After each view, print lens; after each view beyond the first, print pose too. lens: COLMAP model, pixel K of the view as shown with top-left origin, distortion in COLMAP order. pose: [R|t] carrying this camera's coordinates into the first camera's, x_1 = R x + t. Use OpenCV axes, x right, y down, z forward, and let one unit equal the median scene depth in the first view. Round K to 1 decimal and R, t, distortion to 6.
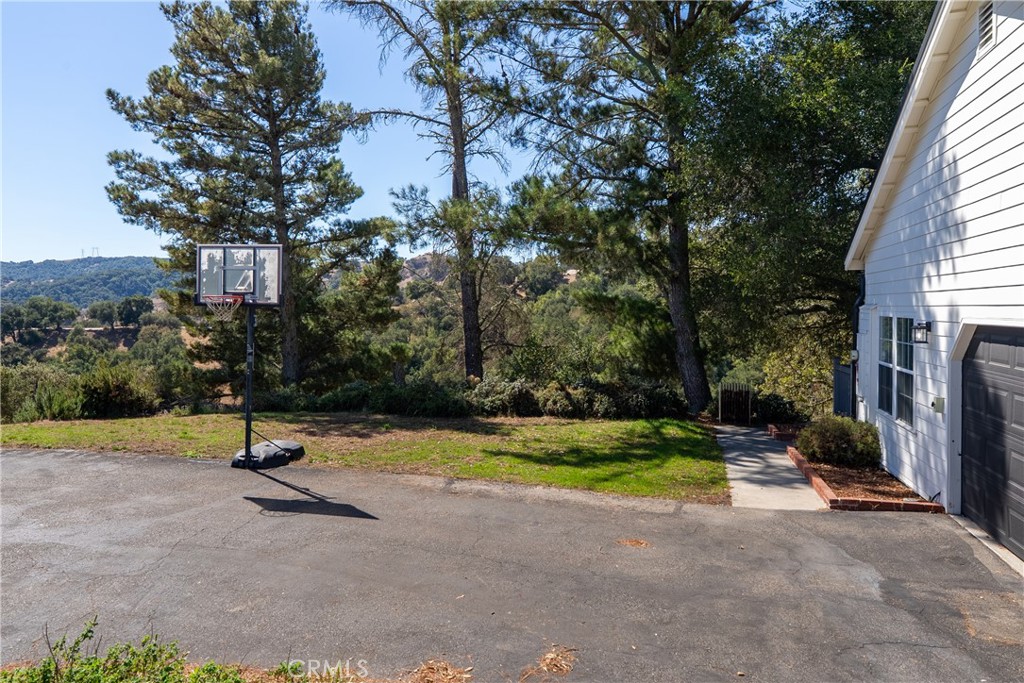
lens RADIAL K [[665.5, 0, 512.0], [0, 665.5, 341.5], [0, 0, 1]] dist [0.000784, 0.000175]
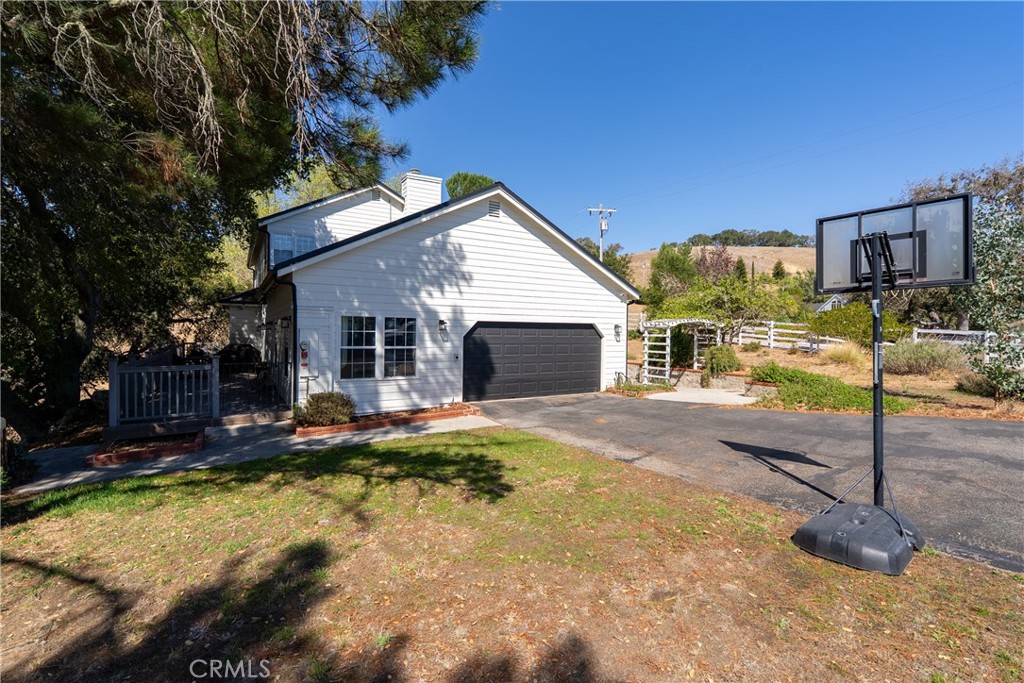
lens RADIAL K [[462.2, 0, 512.0], [0, 462.2, 341.5], [0, 0, 1]] dist [0.001260, 0.000093]
pose [[-0.724772, -0.021300, 0.688659, -0.467101], [0.020420, 0.998419, 0.052372, -0.029921], [-0.688686, 0.052020, -0.723191, 1.676710]]
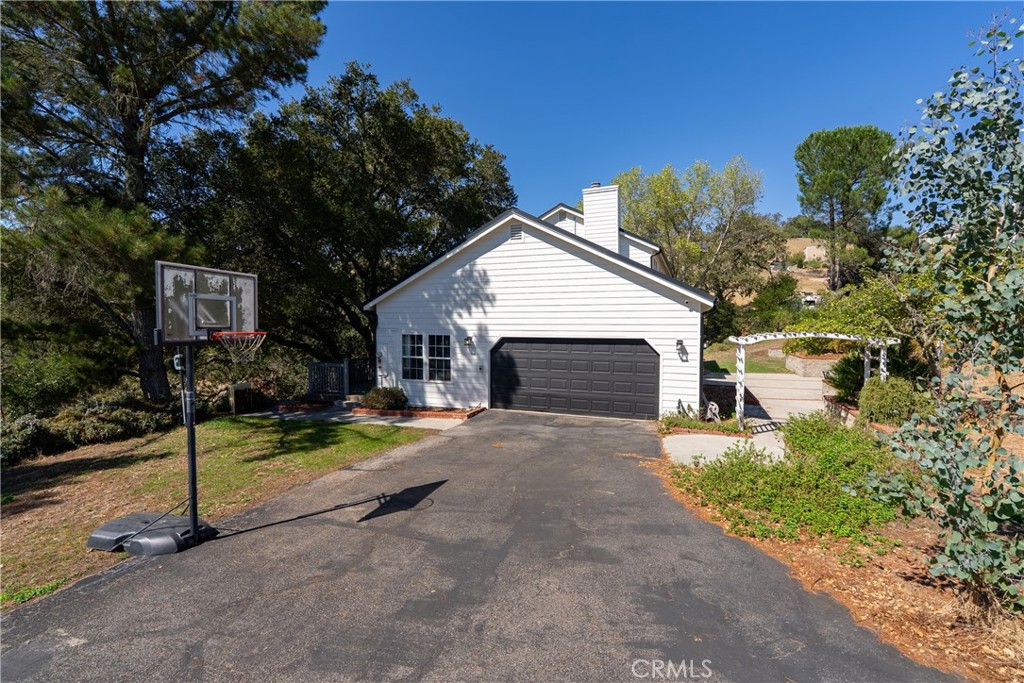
lens RADIAL K [[462.2, 0, 512.0], [0, 462.2, 341.5], [0, 0, 1]] dist [0.001260, 0.000093]
pose [[0.108959, -0.042459, 0.993139, -0.943516], [0.043499, 0.998334, 0.037908, -0.061506], [-0.993094, 0.039071, 0.110624, 0.572773]]
